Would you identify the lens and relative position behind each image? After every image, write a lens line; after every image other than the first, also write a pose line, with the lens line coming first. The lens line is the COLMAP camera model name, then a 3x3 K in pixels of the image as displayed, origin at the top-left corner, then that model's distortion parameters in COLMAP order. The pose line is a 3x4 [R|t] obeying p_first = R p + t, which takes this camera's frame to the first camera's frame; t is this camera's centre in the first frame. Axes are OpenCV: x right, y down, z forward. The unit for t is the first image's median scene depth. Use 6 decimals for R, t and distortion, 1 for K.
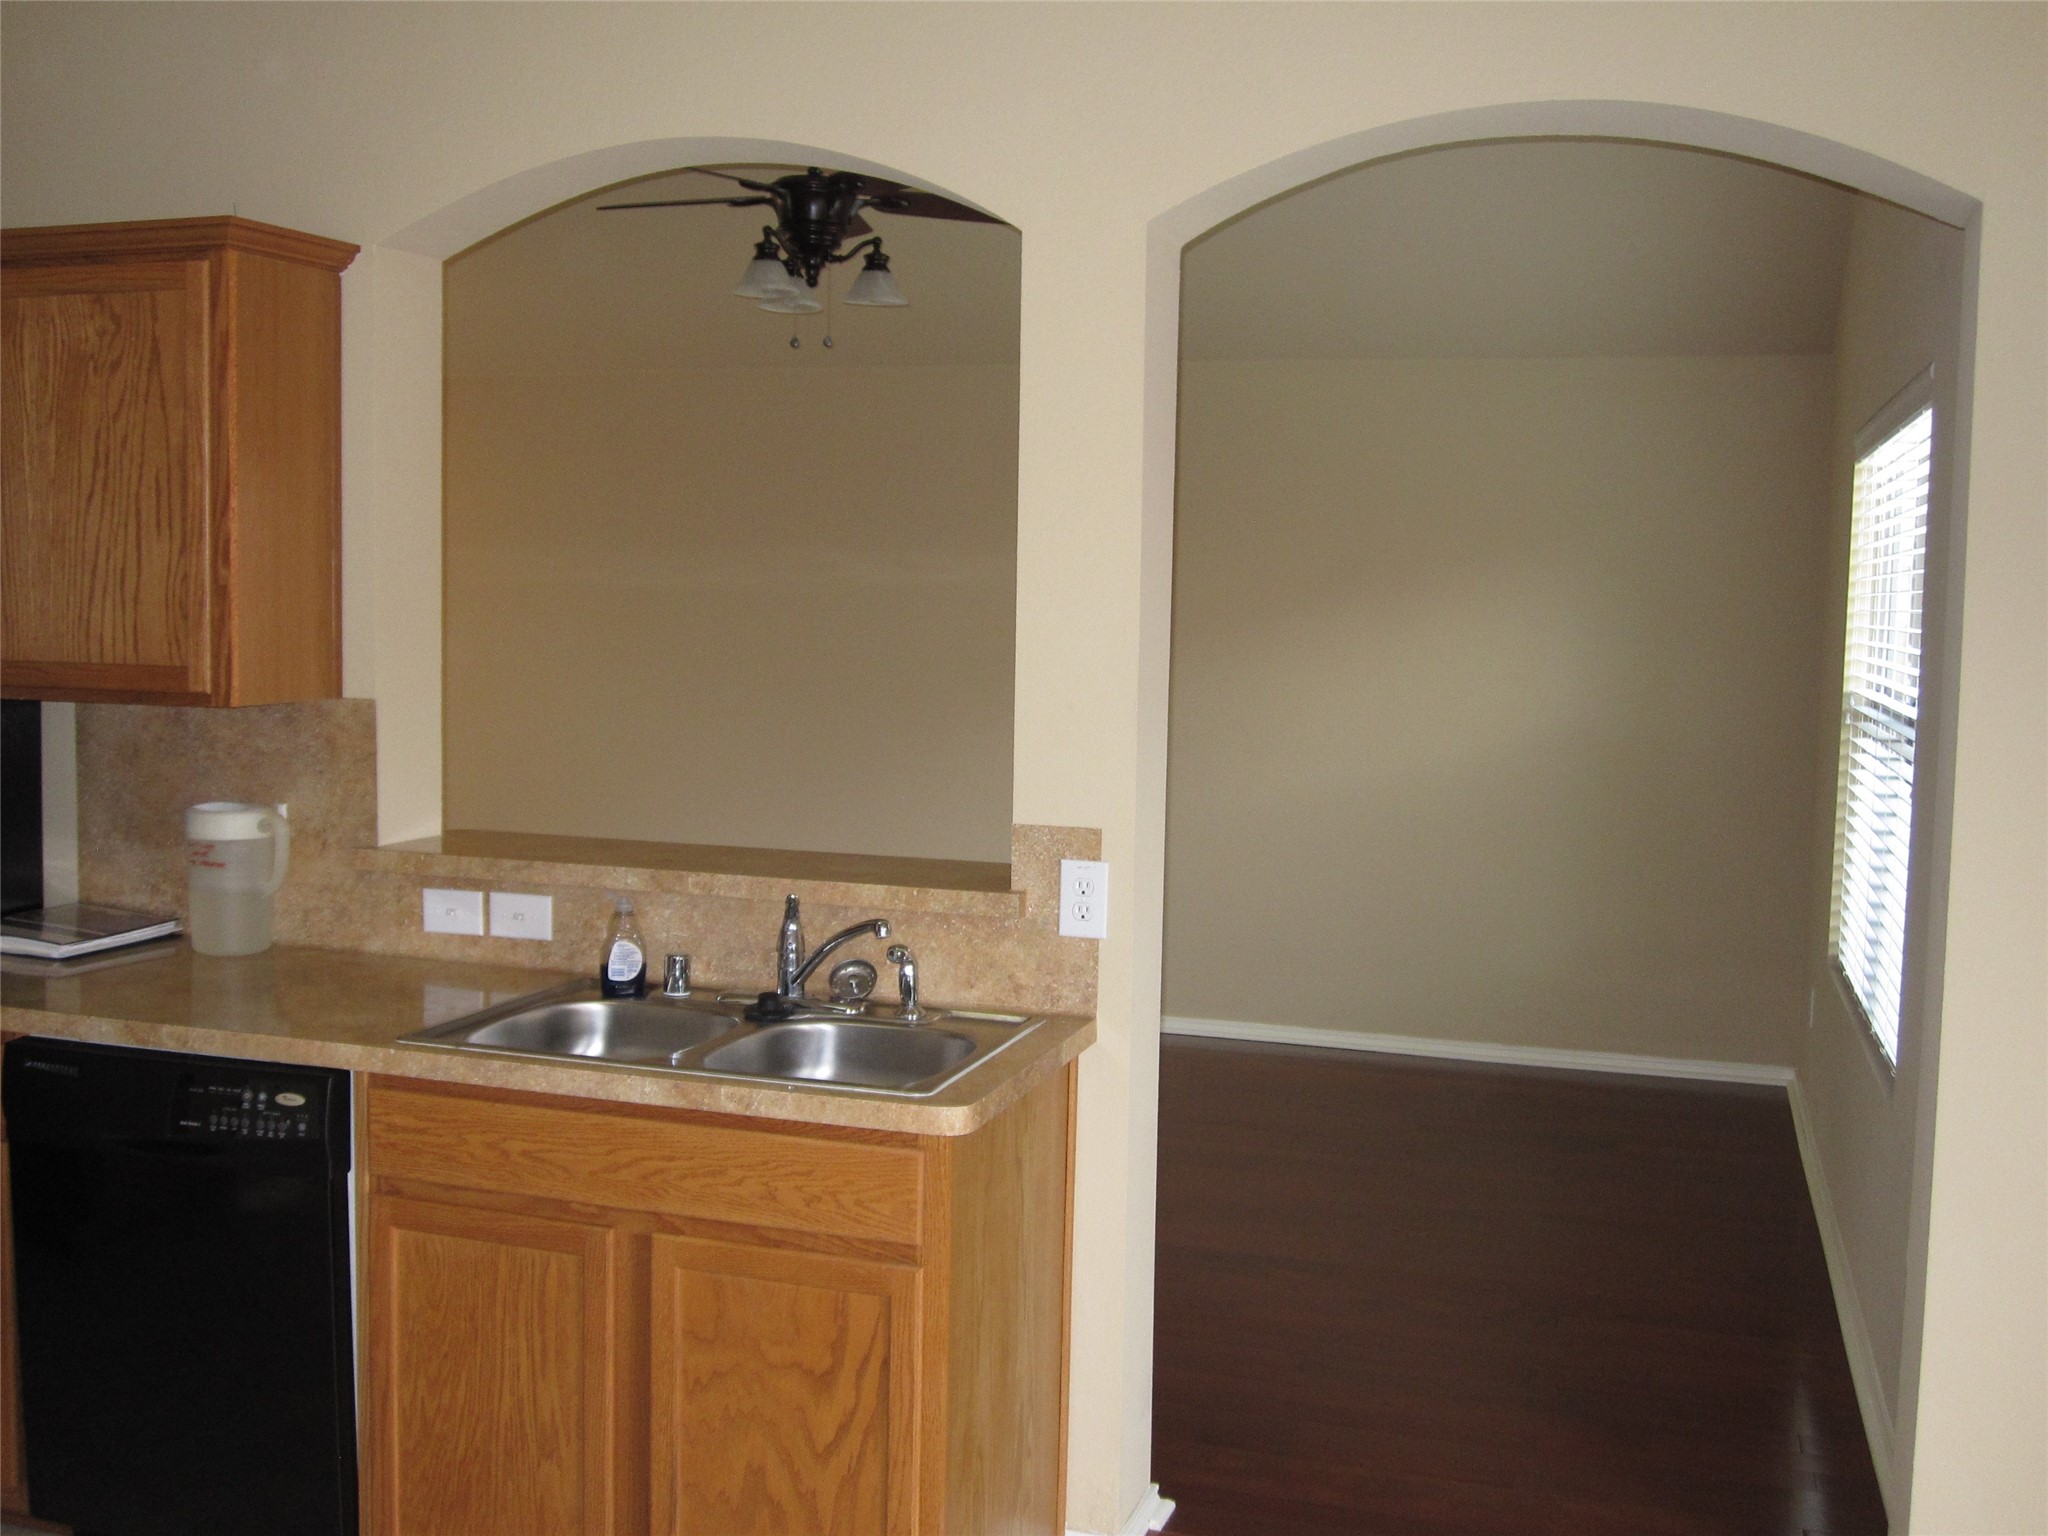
lens RADIAL K [[2061.4, 0, 1014.0], [0, 2061.4, 756.5], [0, 0, 1]] dist [-0.066023, 0.033018]
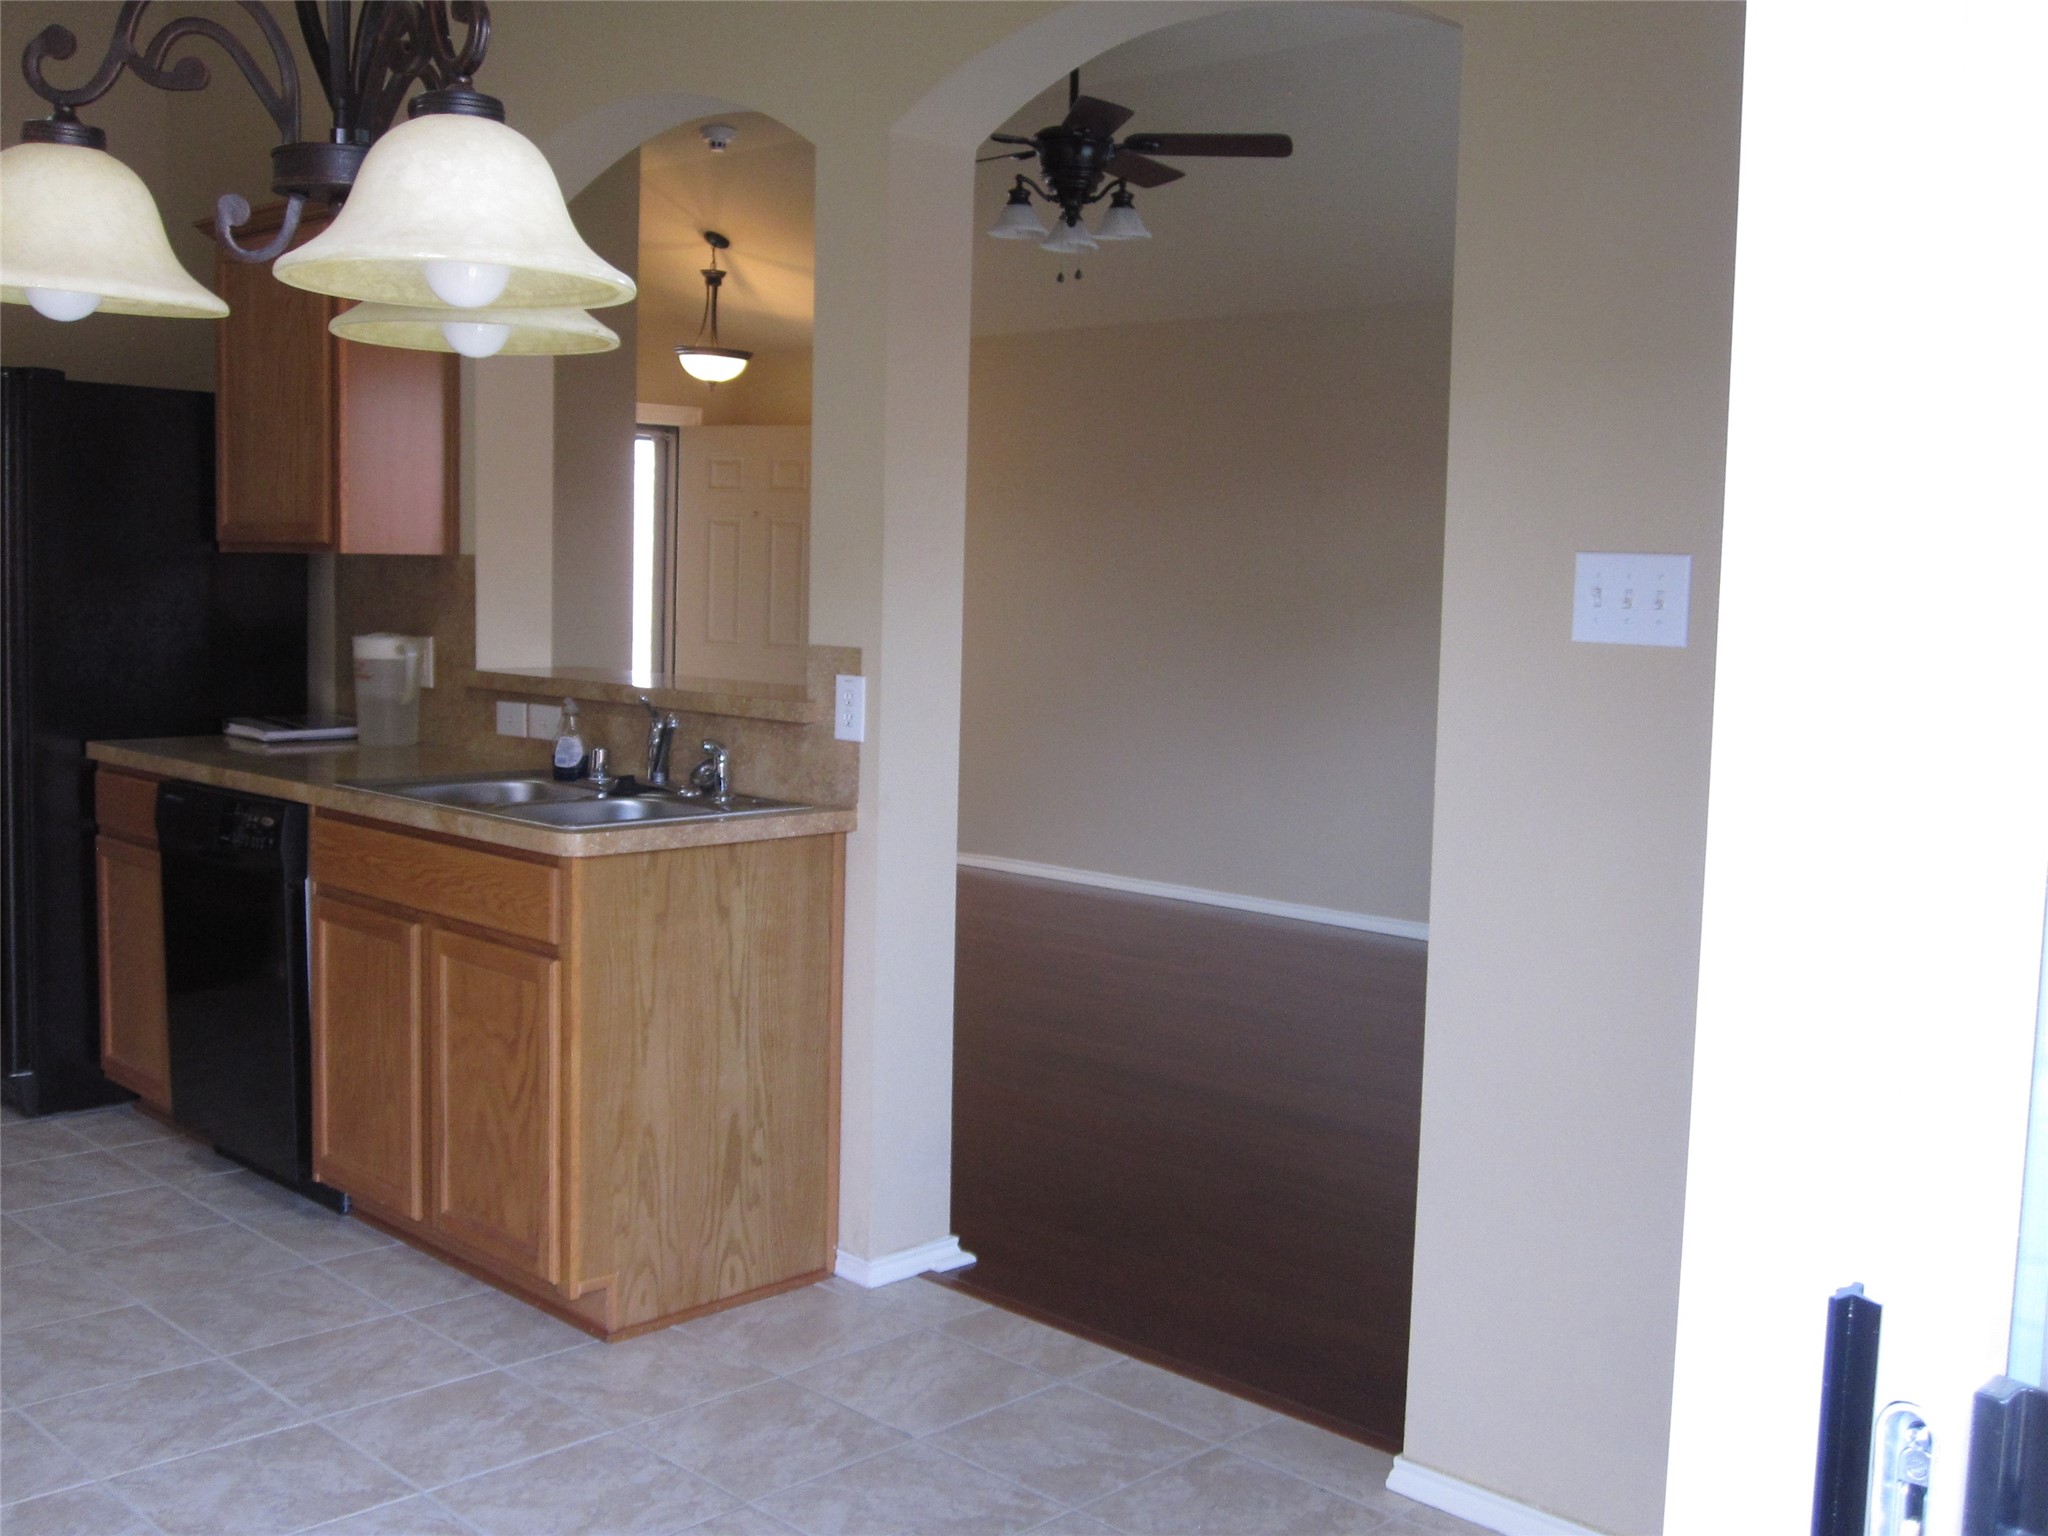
lens RADIAL K [[2061.4, 0, 1014.0], [0, 2061.4, 756.5], [0, 0, 1]] dist [-0.066023, 0.033018]
pose [[0.894151, 0.040323, -0.445947, 0.673231], [-0.039252, 0.999162, 0.011642, 0.082799], [0.446042, 0.007094, 0.894984, -0.015533]]
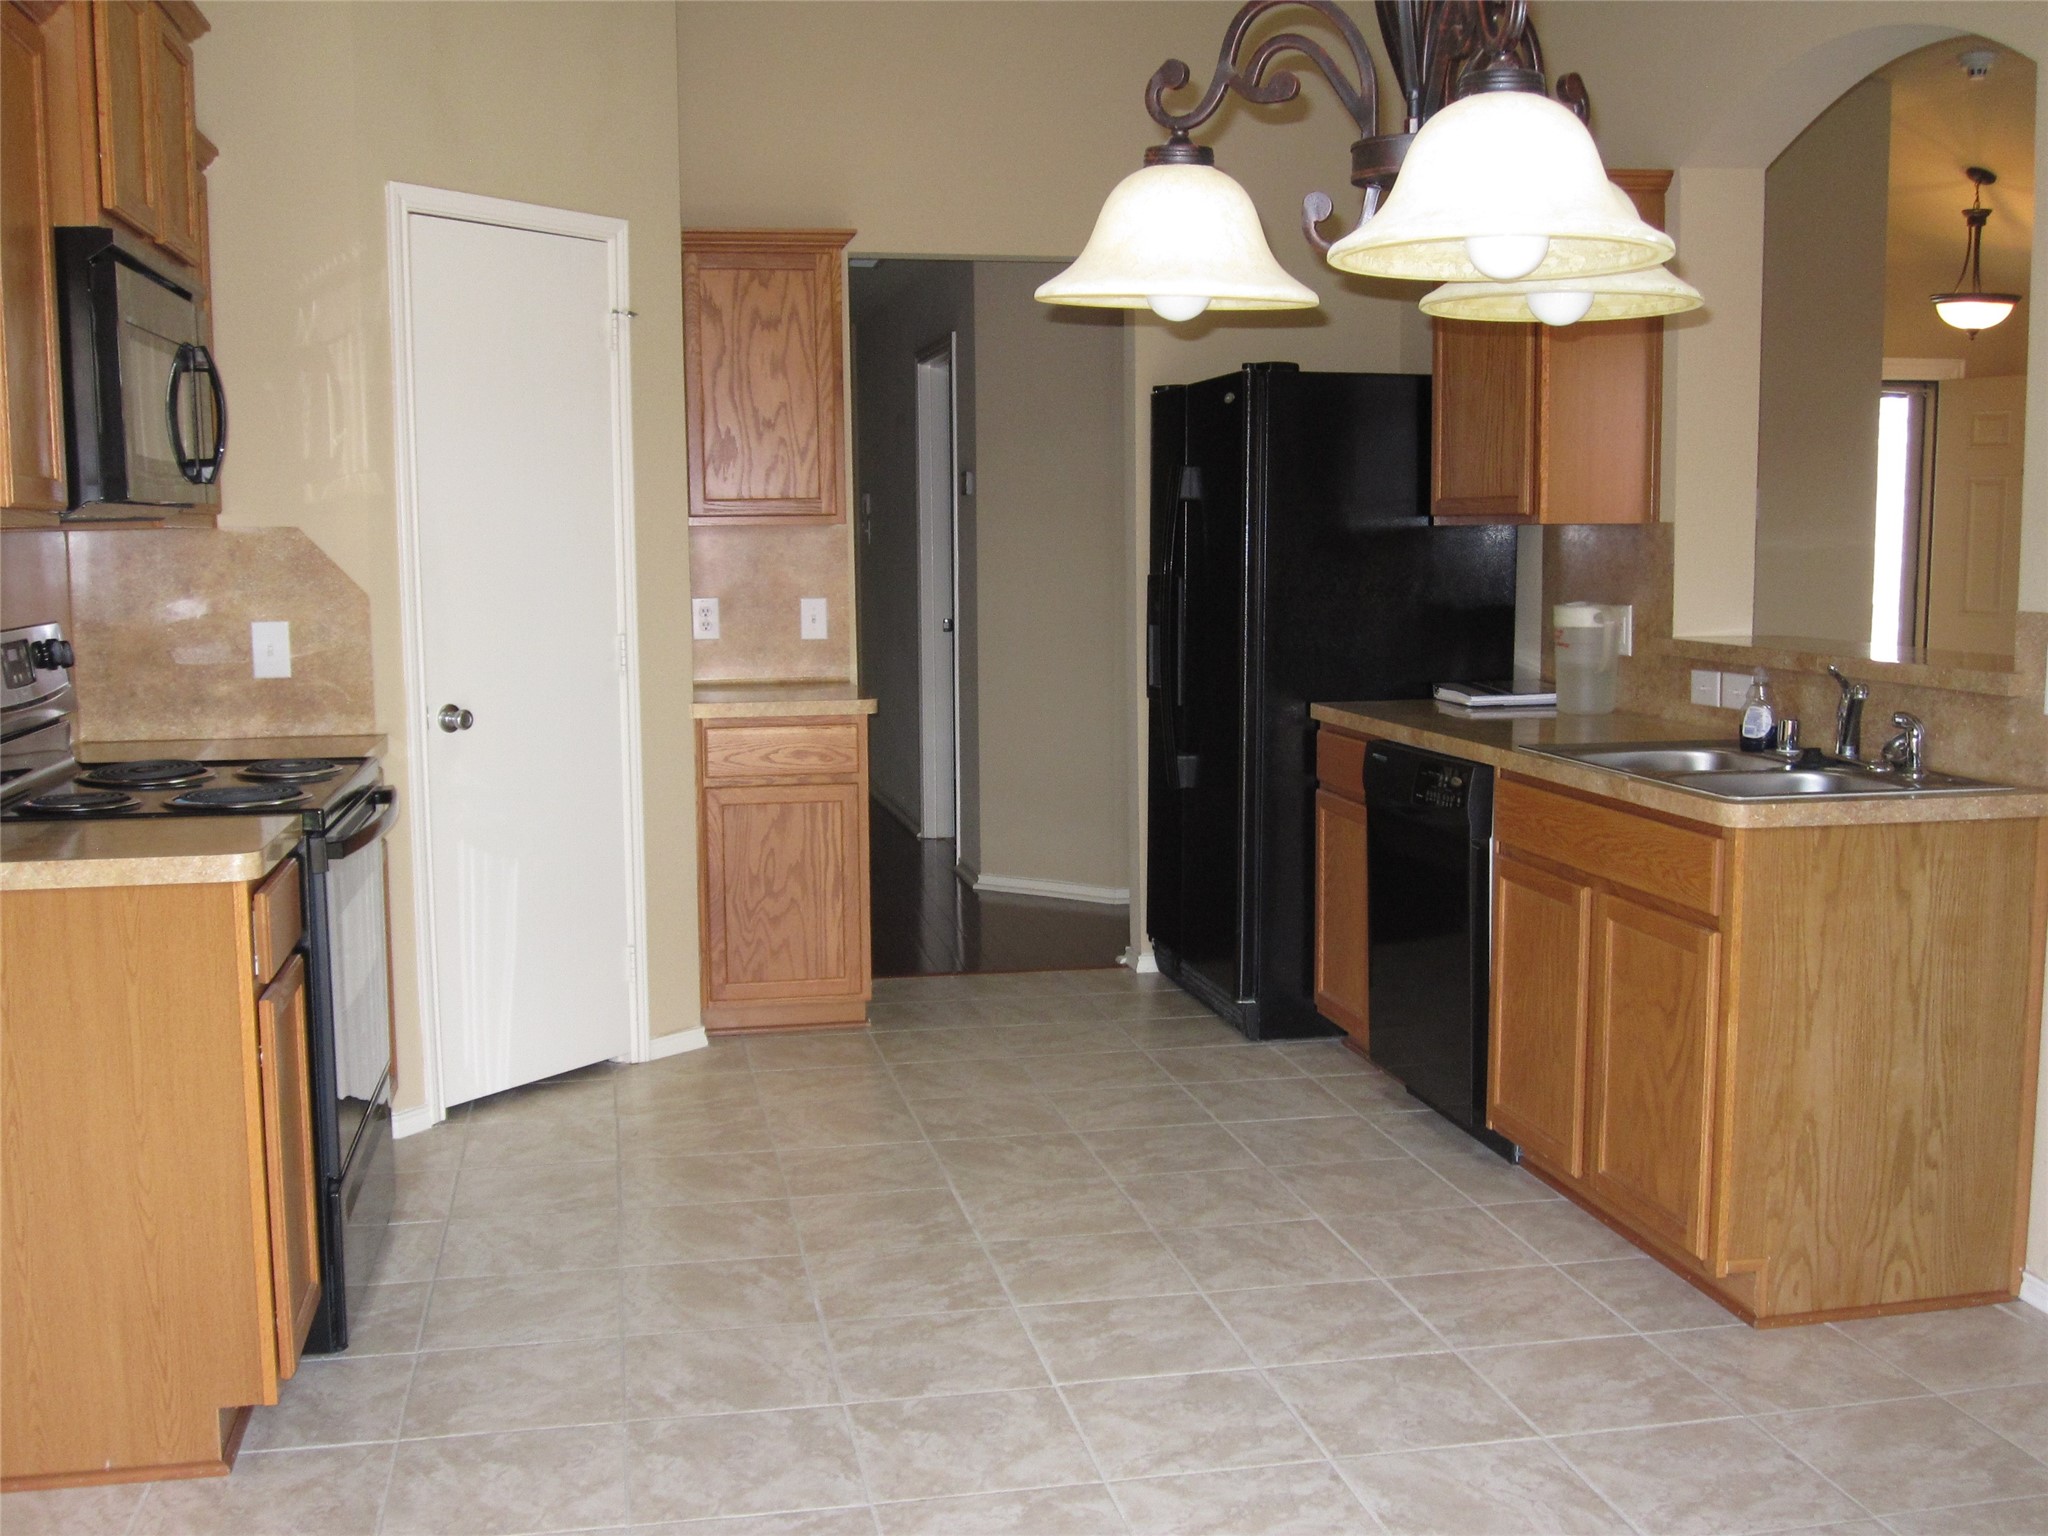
lens RADIAL K [[2061.4, 0, 1014.0], [0, 2061.4, 756.5], [0, 0, 1]] dist [-0.066023, 0.033018]
pose [[0.483661, 0.071059, -0.872366, 0.723618], [-0.051027, 0.997293, 0.052945, 0.083717], [0.873767, 0.018907, 0.485978, 0.011496]]
